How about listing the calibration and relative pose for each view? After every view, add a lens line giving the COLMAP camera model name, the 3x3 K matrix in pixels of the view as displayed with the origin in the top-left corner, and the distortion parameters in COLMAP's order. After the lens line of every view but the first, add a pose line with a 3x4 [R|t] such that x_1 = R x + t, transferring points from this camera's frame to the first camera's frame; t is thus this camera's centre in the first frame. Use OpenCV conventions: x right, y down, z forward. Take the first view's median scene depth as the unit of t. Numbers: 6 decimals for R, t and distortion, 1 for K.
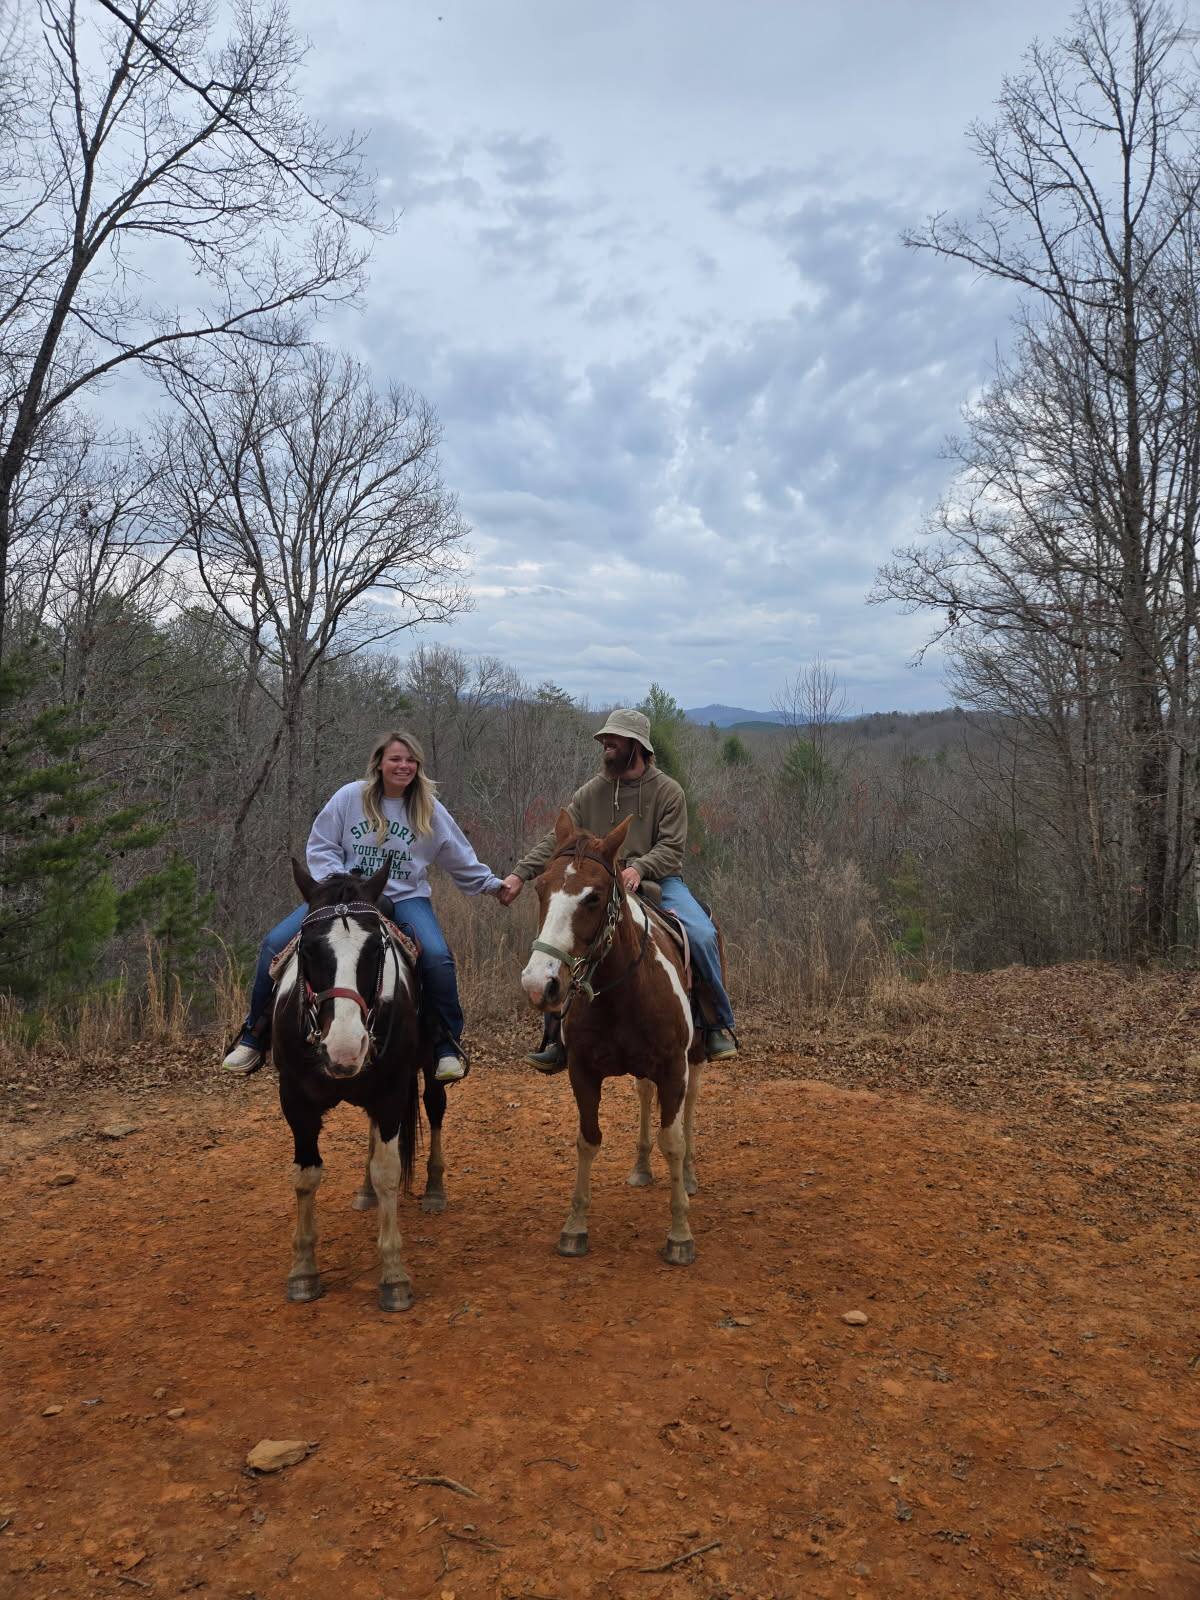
lens RADIAL K [[1049.1, 0, 600.0], [0, 1049.1, 800.0], [0, 0, 1]] dist [0.001953, -0.002475]
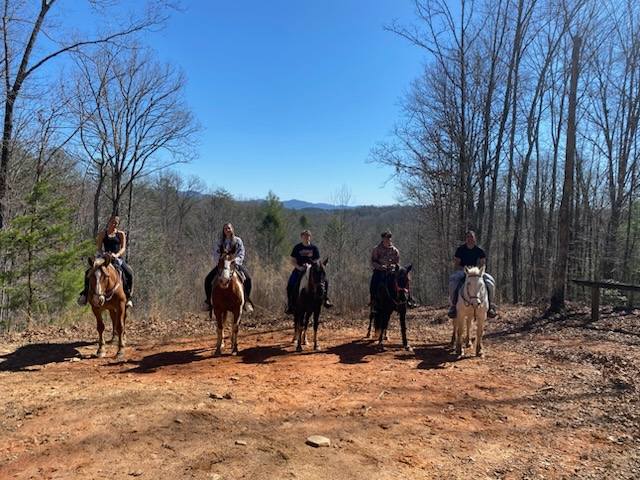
lens RADIAL K [[481.3, 0, 320.0], [0, 481.3, 240.0], [0, 0, 1]] dist [-0.034499, -0.012922]
pose [[0.985597, 0.017821, 0.168168, -0.034364], [-0.017029, 0.999836, -0.006152, 0.001098], [-0.168250, 0.003199, 0.985739, -0.089465]]
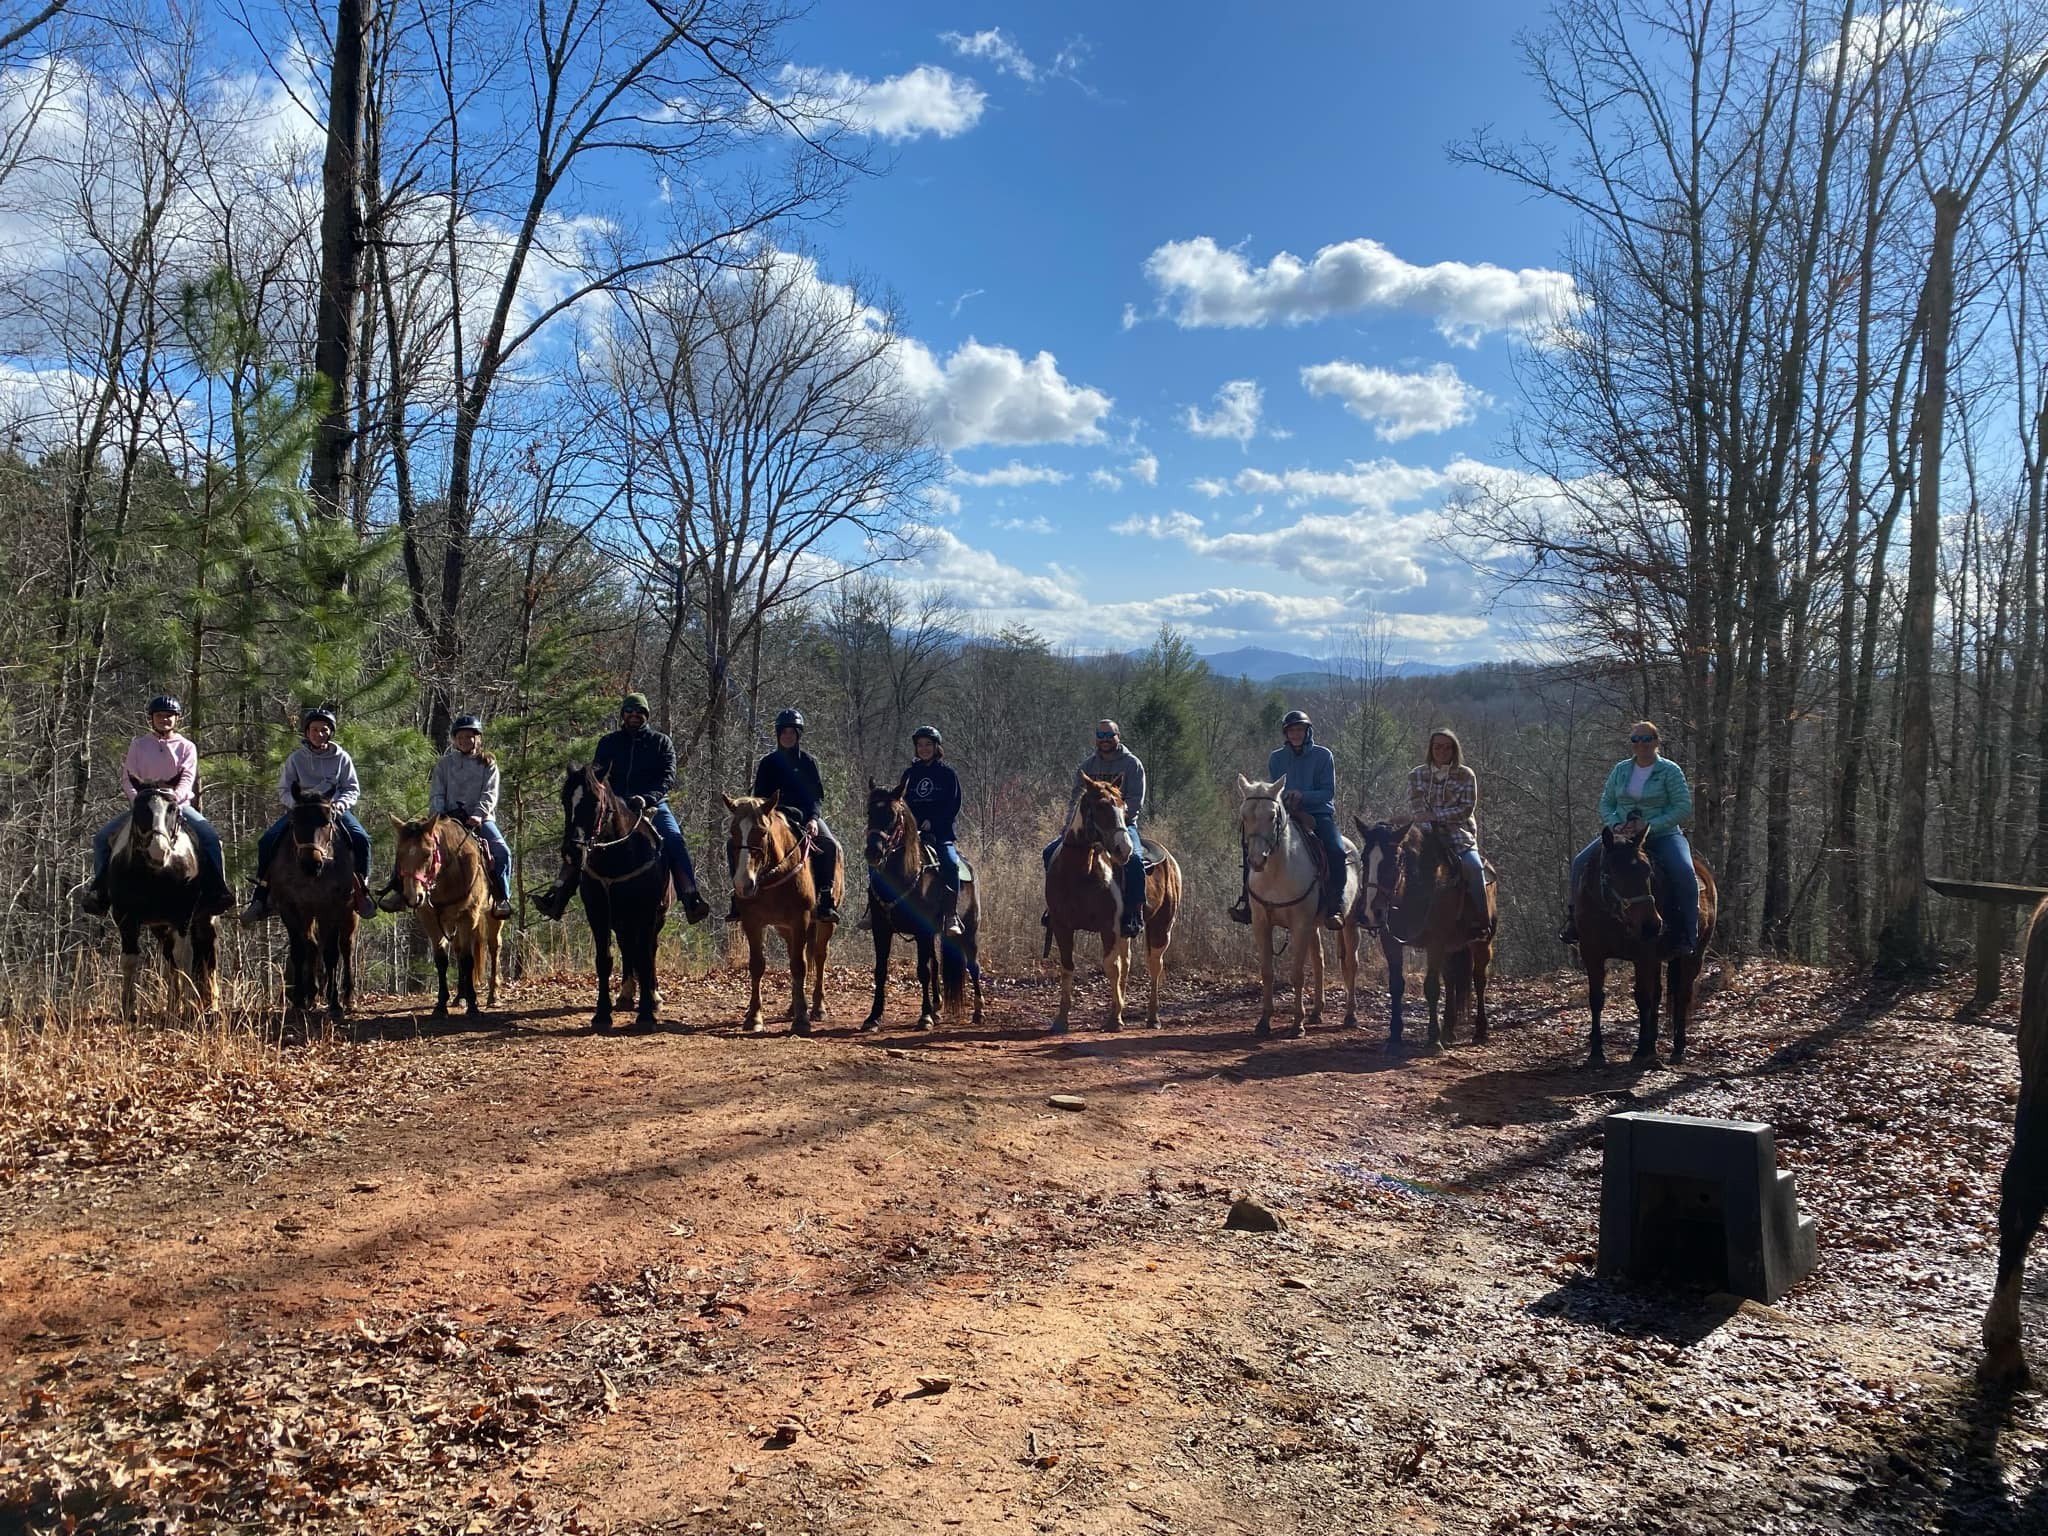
lens RADIAL K [[1540.1, 0, 1024.0], [0, 1540.1, 768.0], [0, 0, 1]] dist [-0.034499, -0.012922]
pose [[0.999224, 0.012940, -0.037190, -0.009588], [-0.013346, 0.999854, -0.010670, 0.004029], [0.037047, 0.011158, 0.999251, -0.199047]]
